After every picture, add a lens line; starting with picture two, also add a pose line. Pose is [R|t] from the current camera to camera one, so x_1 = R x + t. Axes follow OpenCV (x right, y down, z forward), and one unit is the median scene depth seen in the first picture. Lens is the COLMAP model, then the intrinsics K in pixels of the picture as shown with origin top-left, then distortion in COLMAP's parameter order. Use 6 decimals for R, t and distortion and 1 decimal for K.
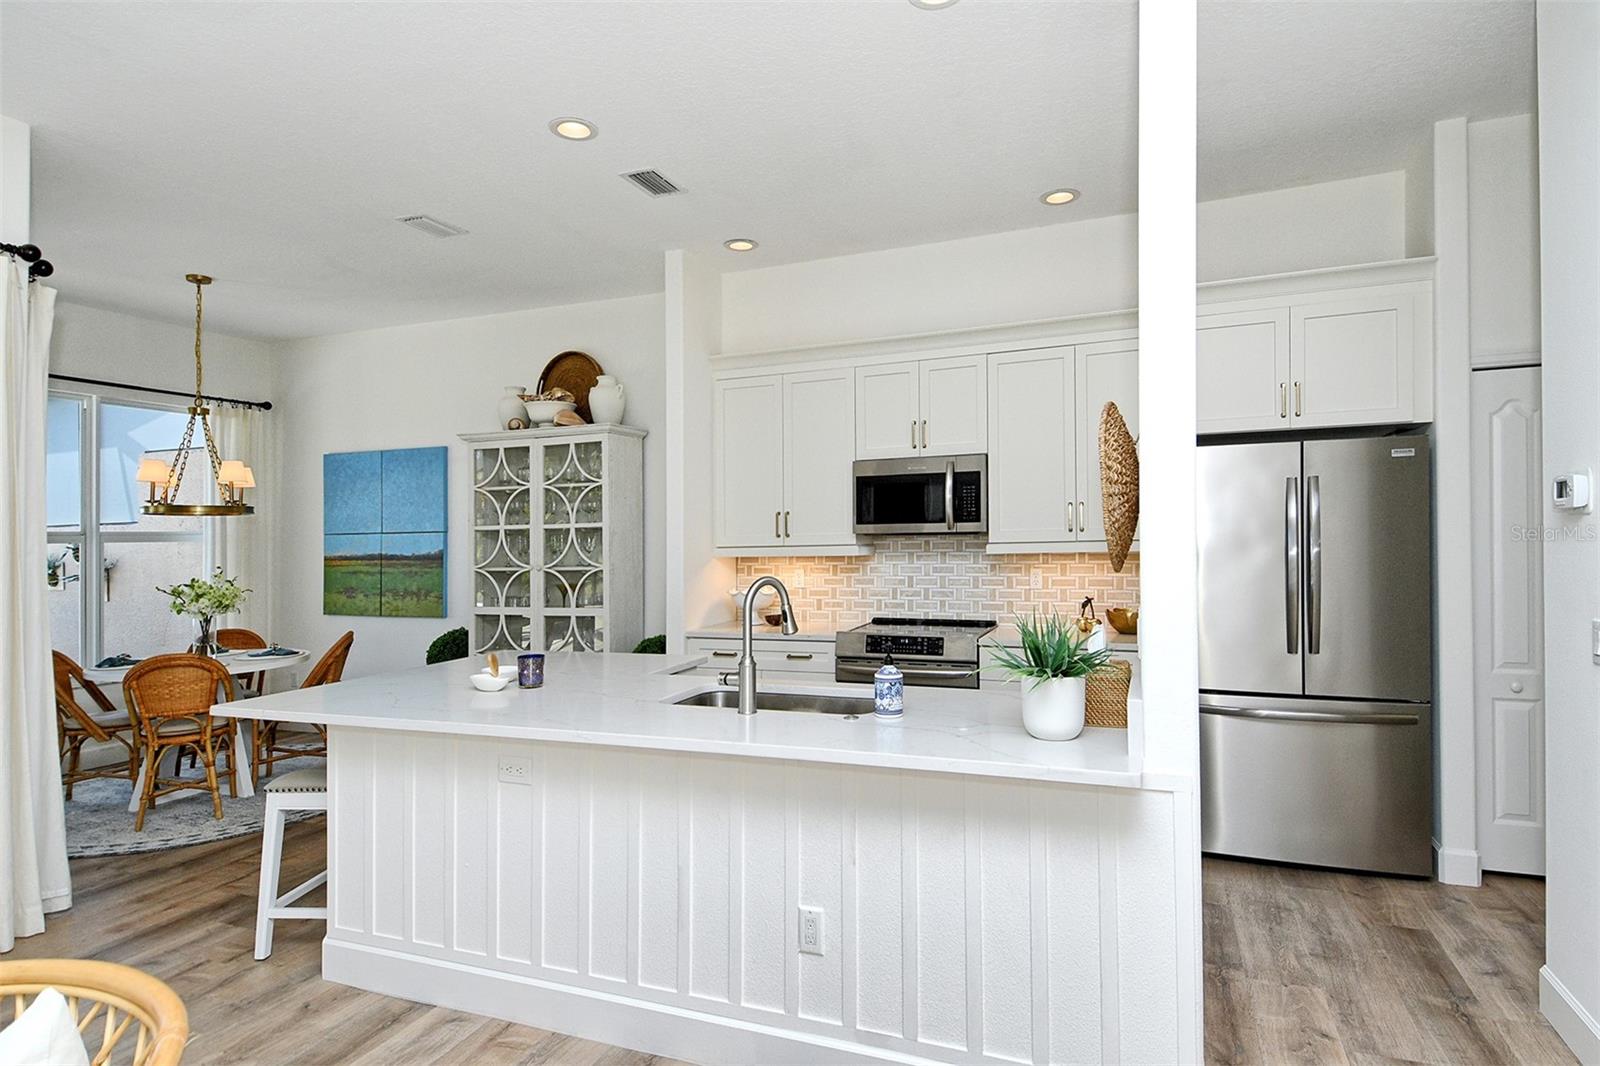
lens RADIAL K [[835.4, 0, 794.5], [0, 835.4, 528.0], [0, 0, 1]] dist [0.002625, -0.011664]
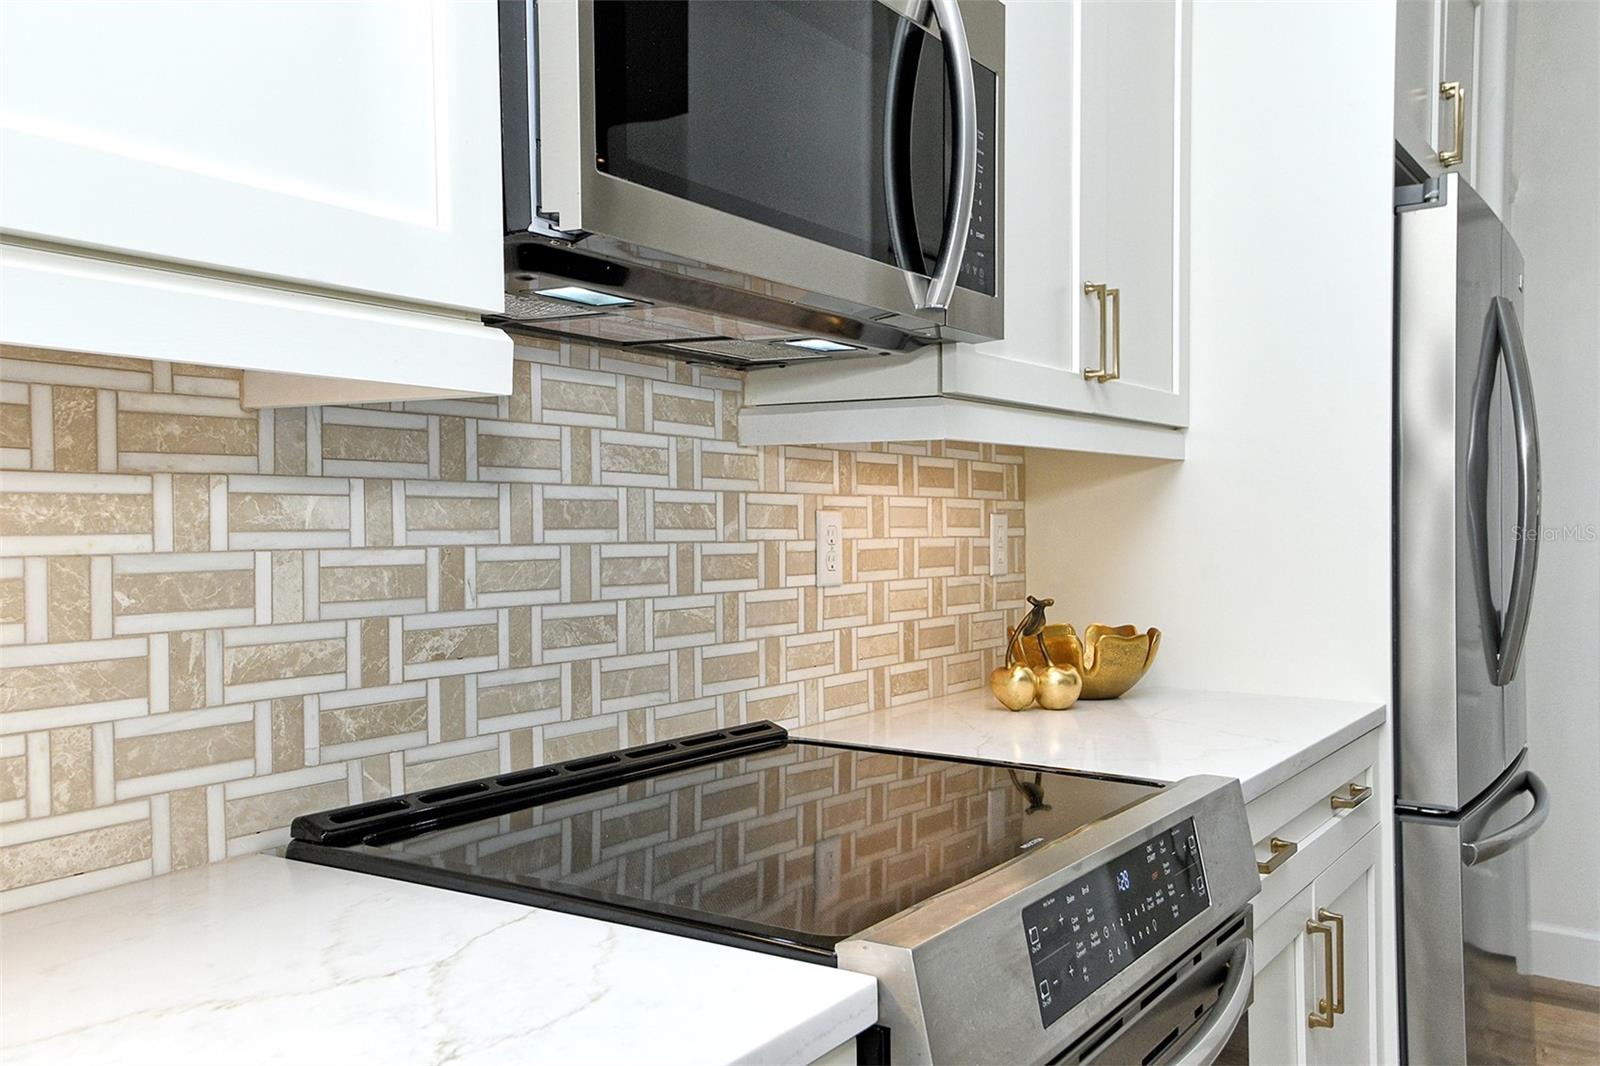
lens RADIAL K [[1358.1, 0, 808.1], [0, 1358.1, 542.2], [0, 0, 1]] dist [0.037372, 0.011560]
pose [[0.175017, -0.001925, 0.984563, -0.142074], [-0.019802, 0.999789, 0.005474, 0.053445], [-0.984366, -0.020455, 0.174942, 0.876237]]
